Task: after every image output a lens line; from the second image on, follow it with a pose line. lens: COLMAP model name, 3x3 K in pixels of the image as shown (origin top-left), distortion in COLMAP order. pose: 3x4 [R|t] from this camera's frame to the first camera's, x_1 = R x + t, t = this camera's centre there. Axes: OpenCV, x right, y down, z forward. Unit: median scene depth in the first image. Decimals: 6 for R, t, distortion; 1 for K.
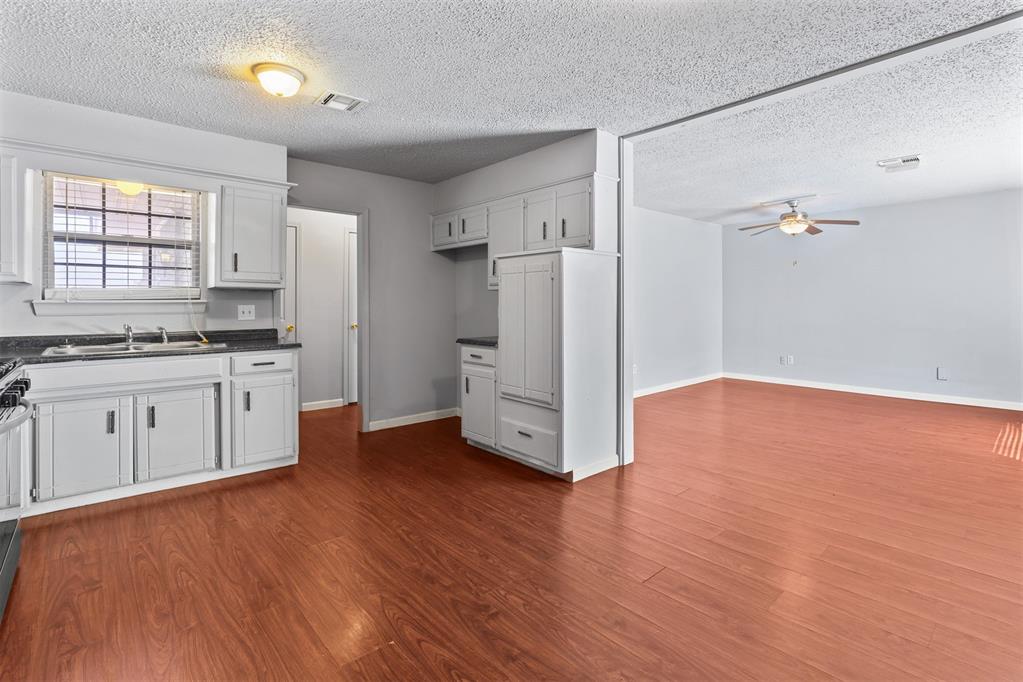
lens RADIAL K [[469.0, 0, 508.1], [0, 469.0, 316.1], [0, 0, 1]] dist [-0.018443, 0.003564]
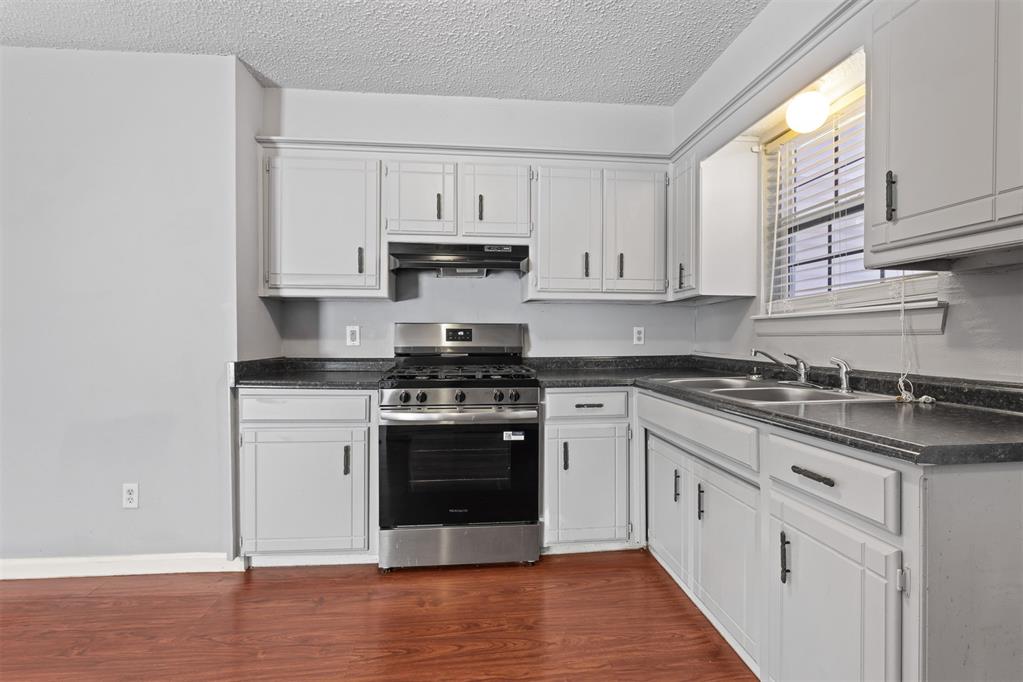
lens RADIAL K [[469.0, 0, 512.9], [0, 469.0, 343.2], [0, 0, 1]] dist [-0.018443, 0.003564]
pose [[-0.562167, 0.011394, -0.826945, -0.108017], [-0.021409, 0.999370, 0.028324, -0.001112], [0.826747, 0.033626, -0.561568, 0.994512]]
